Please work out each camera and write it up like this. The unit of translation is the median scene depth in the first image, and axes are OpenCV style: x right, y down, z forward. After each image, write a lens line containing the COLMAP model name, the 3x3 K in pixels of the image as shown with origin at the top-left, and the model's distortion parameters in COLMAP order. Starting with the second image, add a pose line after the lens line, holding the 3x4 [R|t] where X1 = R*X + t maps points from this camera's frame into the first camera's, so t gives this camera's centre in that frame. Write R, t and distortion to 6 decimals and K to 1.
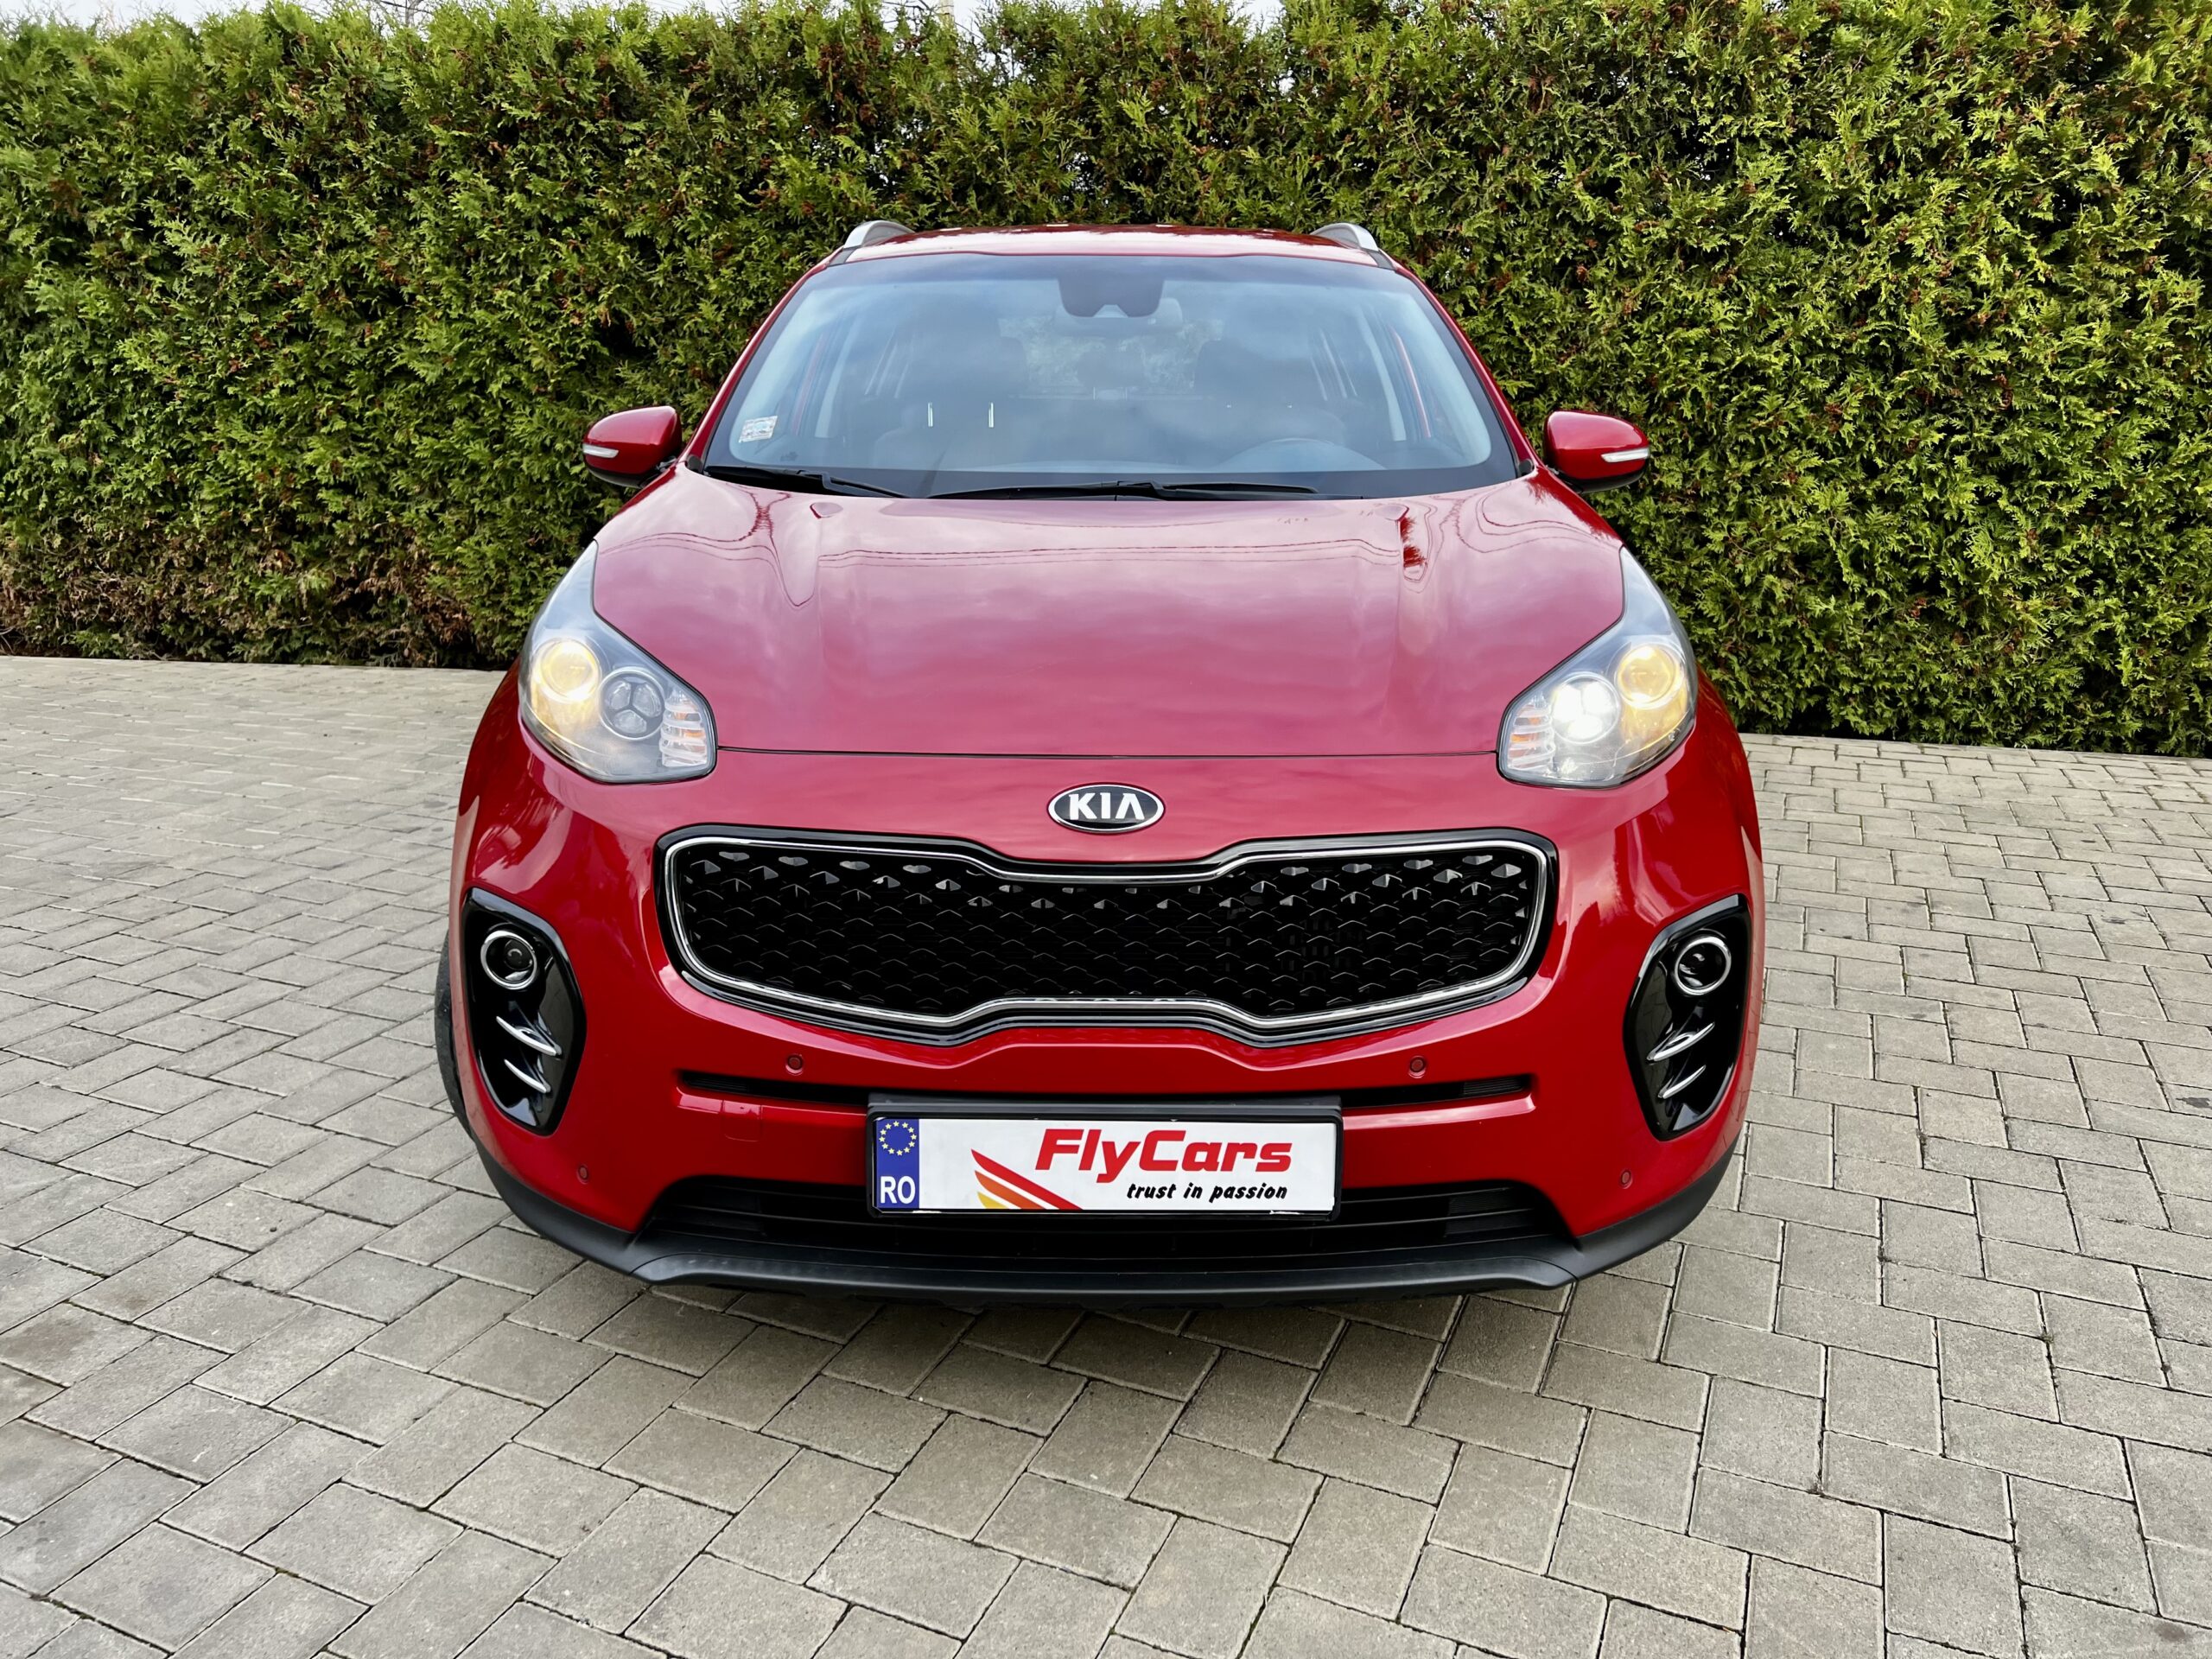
lens RADIAL K [[1659.5, 0, 1116.9], [0, 1659.5, 834.9], [0, 0, 1]] dist [0.055469, -0.060847]
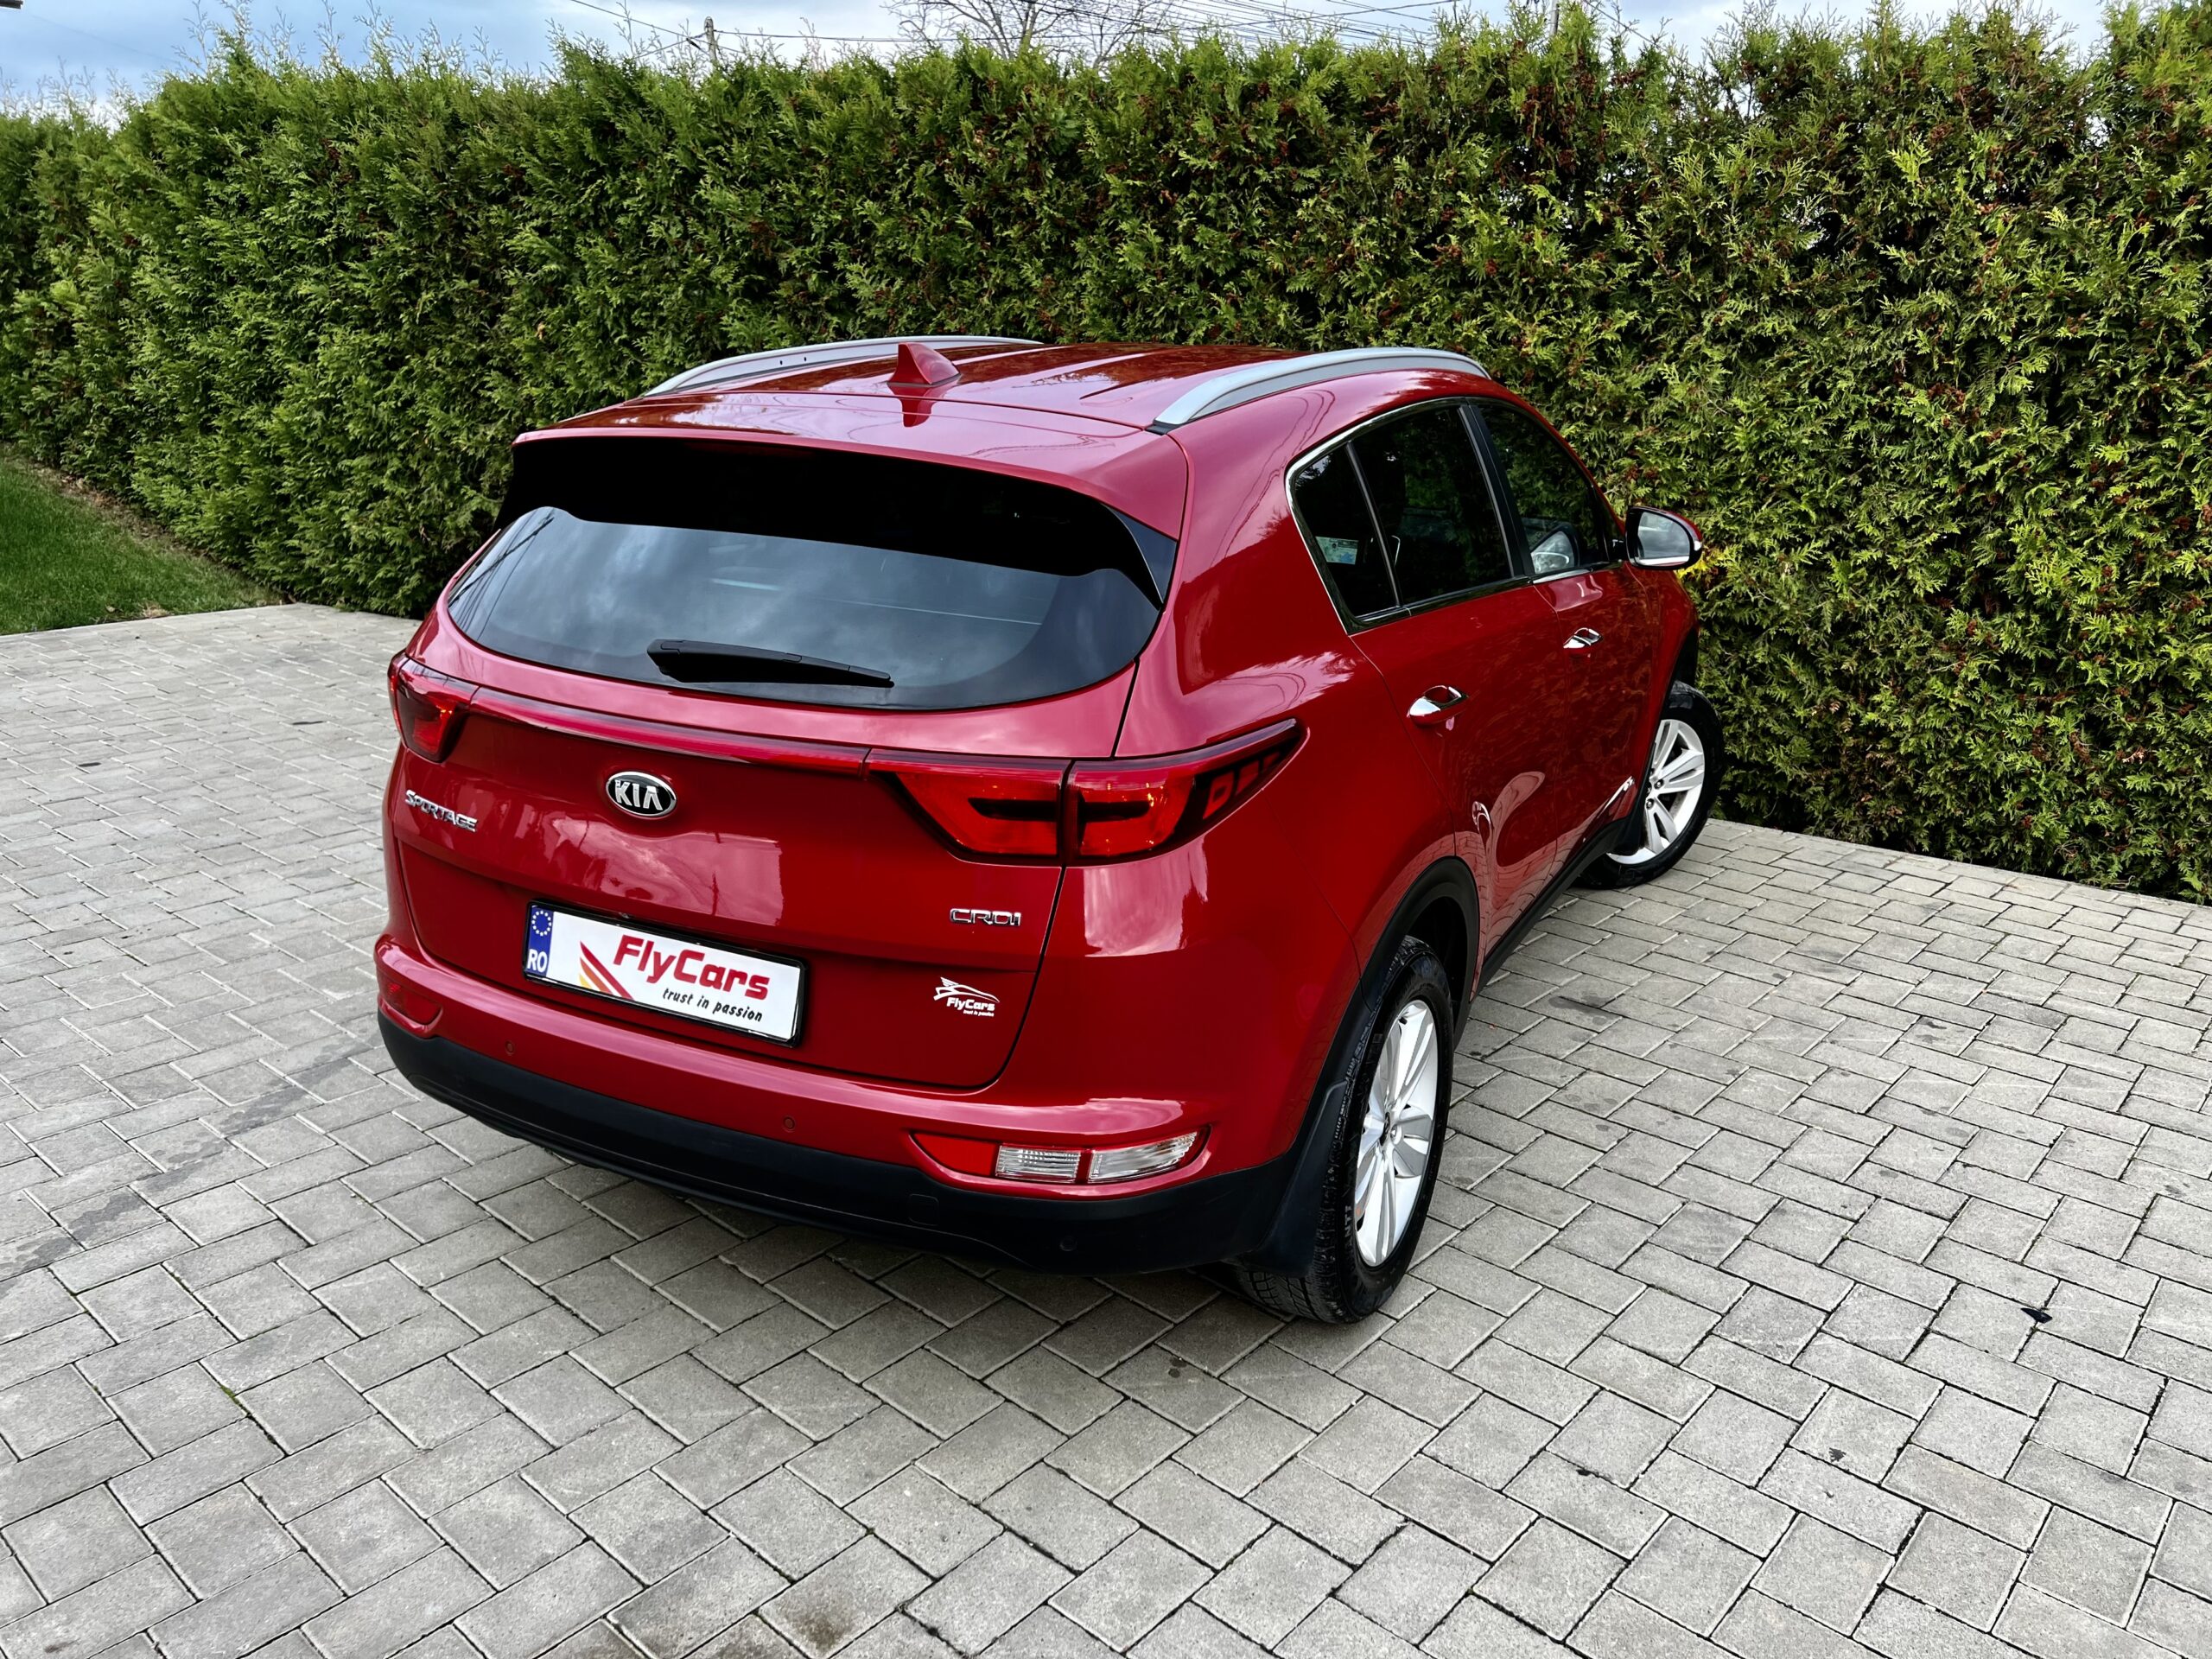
lens RADIAL K [[1659.5, 0, 1117.3], [0, 1659.5, 839.1], [0, 0, 1]] dist [0.055469, -0.060847]
pose [[0.952452, 0.114317, -0.282429, -0.089048], [-0.108295, 0.993434, 0.036895, -0.079576], [0.284792, -0.004555, 0.958579, 0.070025]]
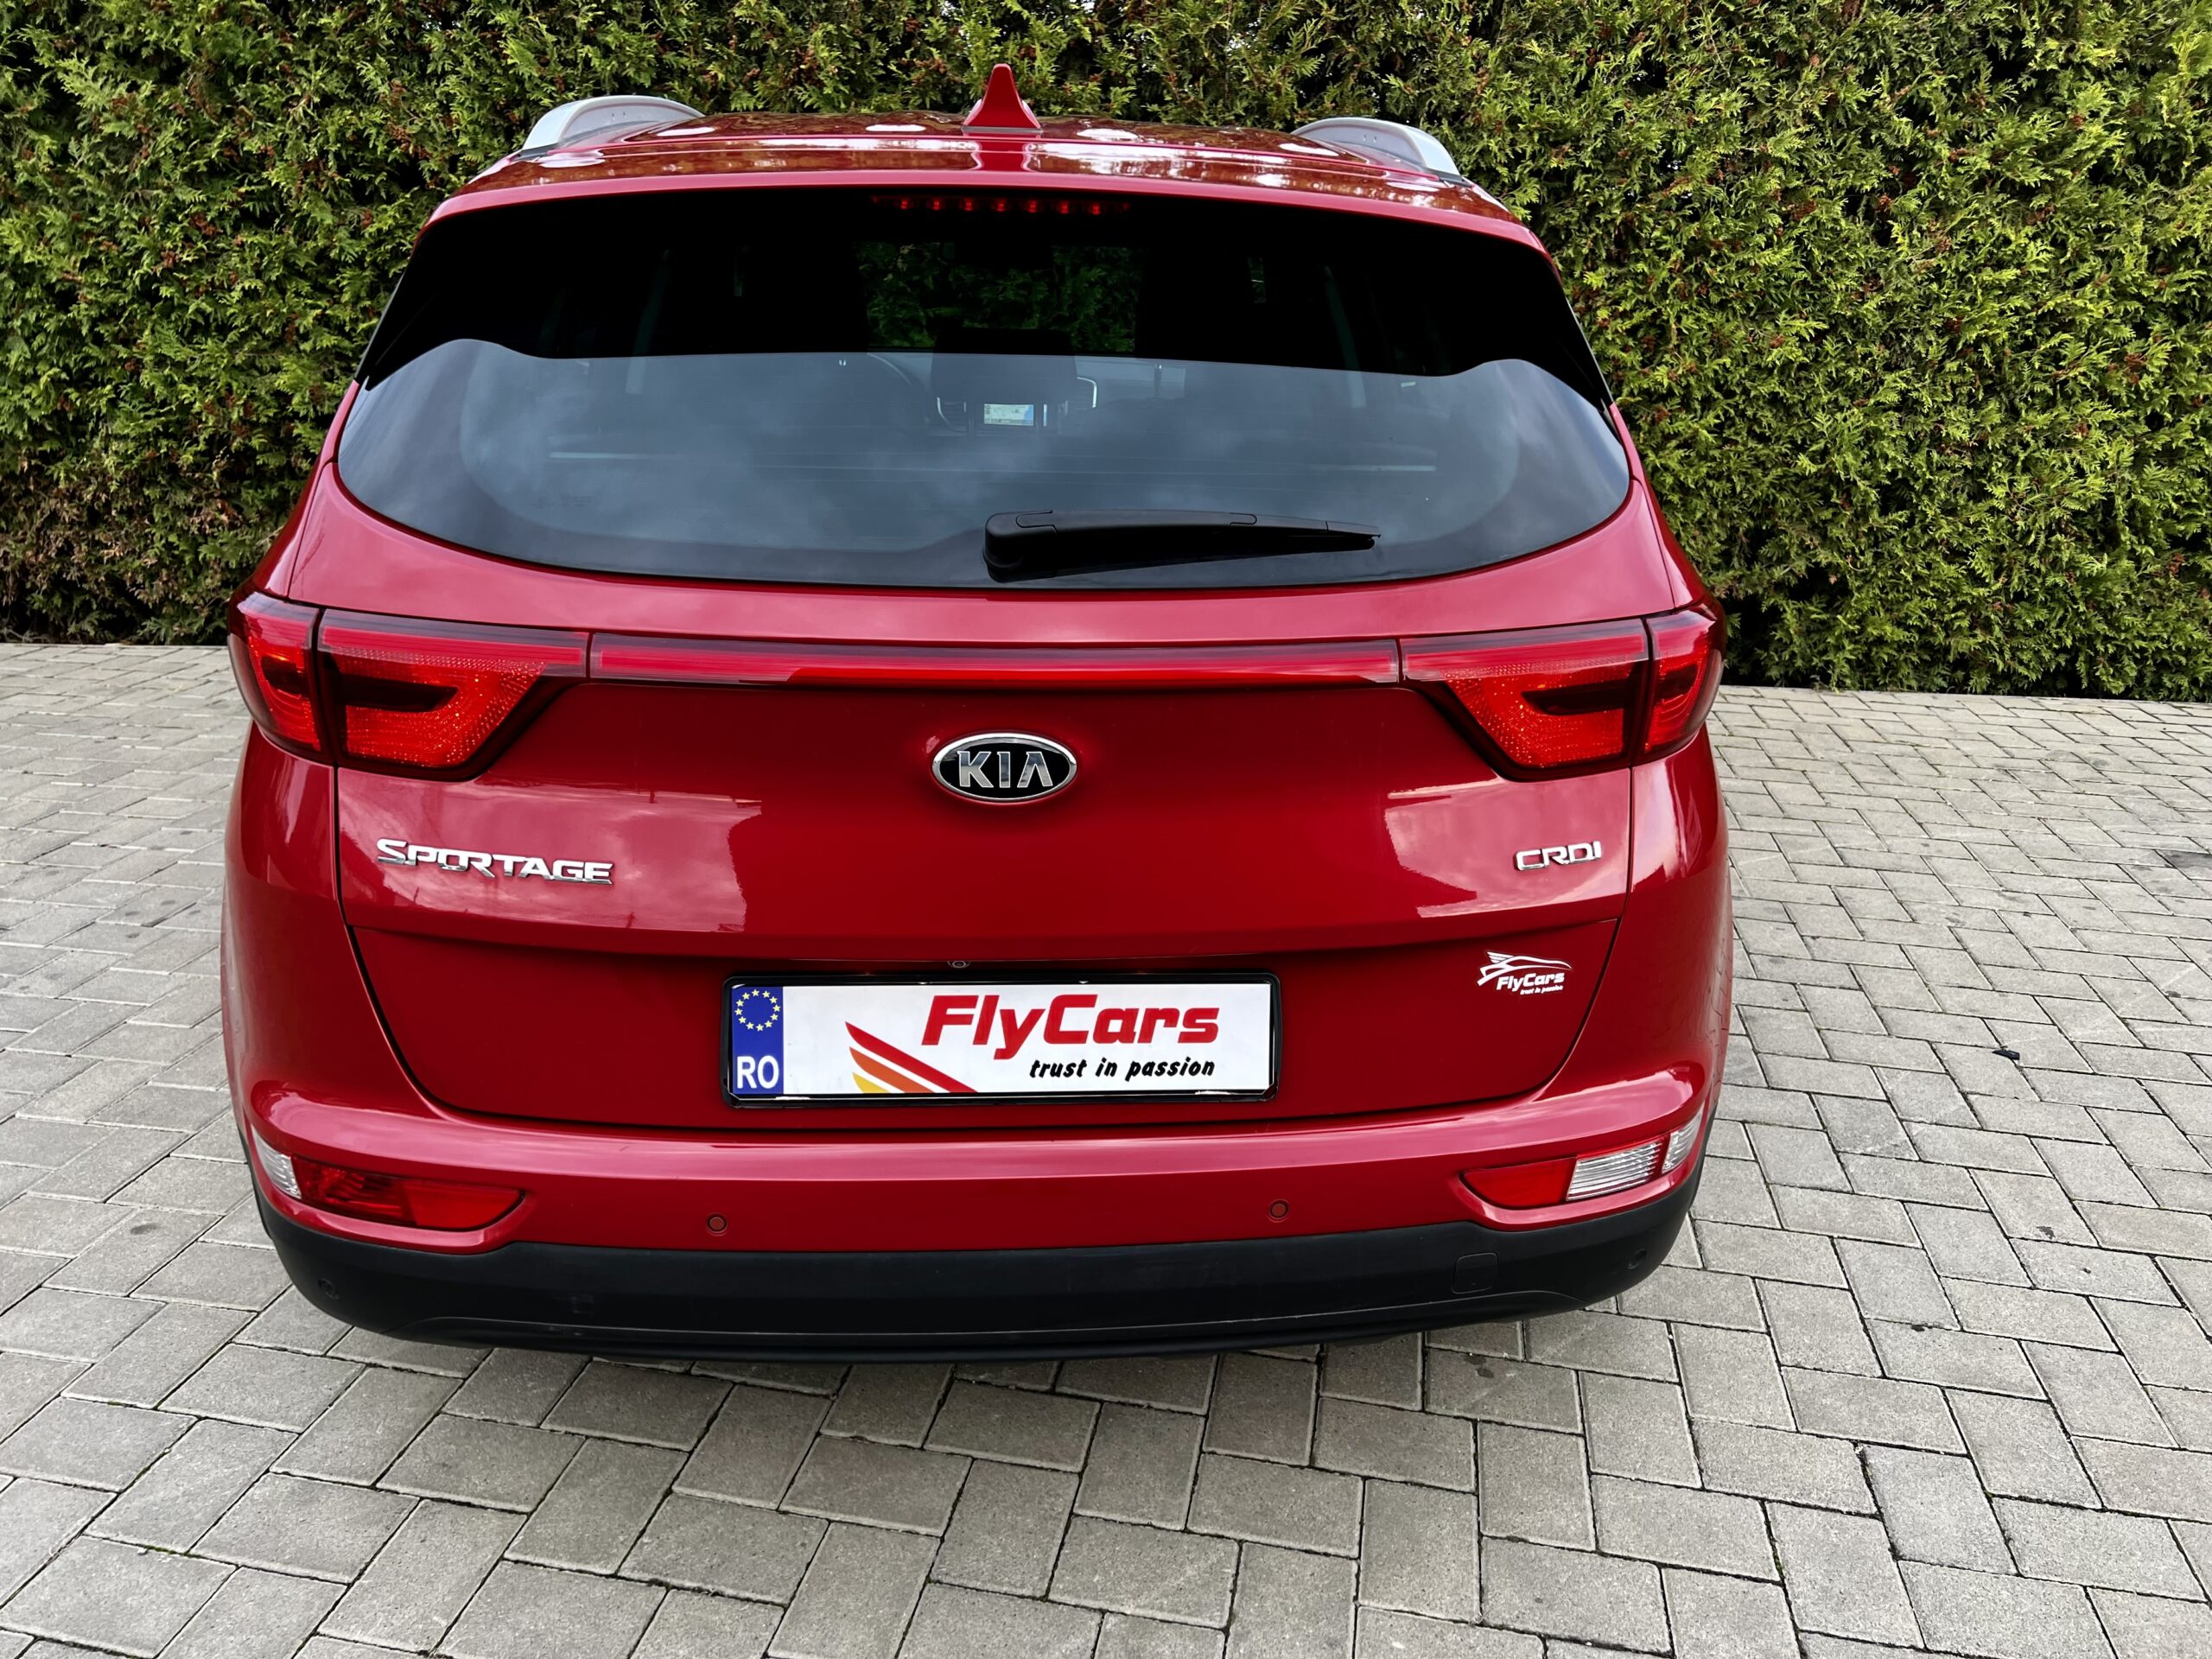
lens RADIAL K [[1659.5, 0, 1113.0], [0, 1659.5, 839.1], [0, 0, 1]] dist [0.055469, -0.060847]
pose [[0.972411, -0.053026, 0.227166, -0.342032], [0.036160, 0.996315, 0.077775, -0.071393], [-0.230453, -0.067415, 0.970745, 0.171305]]
